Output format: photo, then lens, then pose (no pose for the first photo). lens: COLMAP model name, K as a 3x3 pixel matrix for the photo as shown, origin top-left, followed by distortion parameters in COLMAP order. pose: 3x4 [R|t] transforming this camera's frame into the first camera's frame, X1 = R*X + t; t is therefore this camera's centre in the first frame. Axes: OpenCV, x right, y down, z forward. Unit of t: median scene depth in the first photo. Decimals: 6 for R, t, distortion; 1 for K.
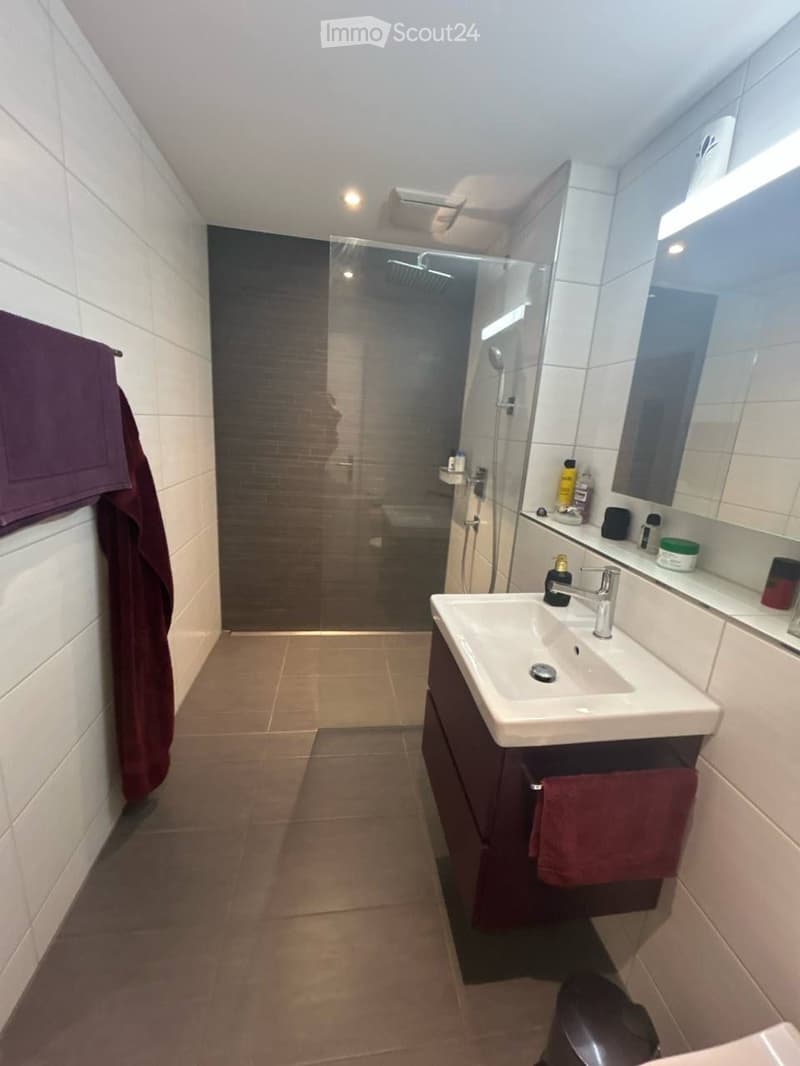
lens RADIAL K [[439.4, 0, 400.9], [0, 439.4, 533.0], [0, 0, 1]] dist [-0.008053, -0.000055]
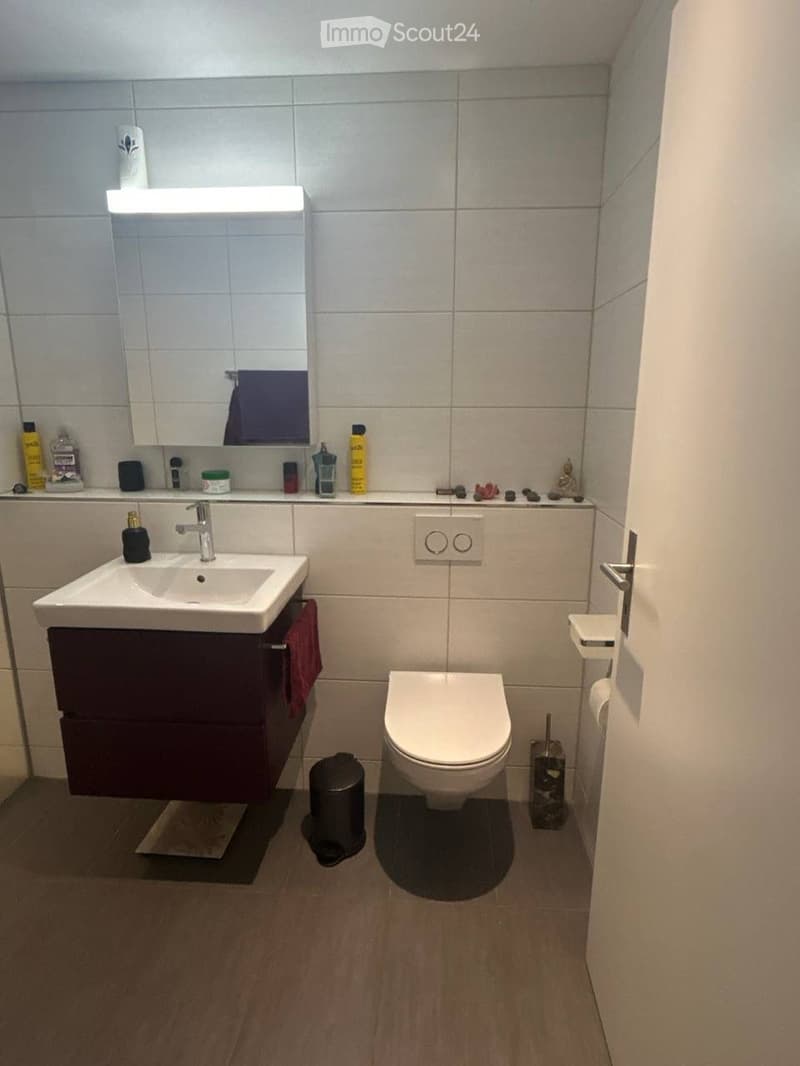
lens RADIAL K [[590.7, 0, 399.9], [0, 590.7, 525.5], [0, 0, 1]] dist [0.004714, 0.000735]
pose [[0.209950, -0.280035, 0.936750, -0.815879], [0.245491, 0.942510, 0.226736, -0.082010], [-0.946391, 0.182361, 0.266626, 0.050710]]
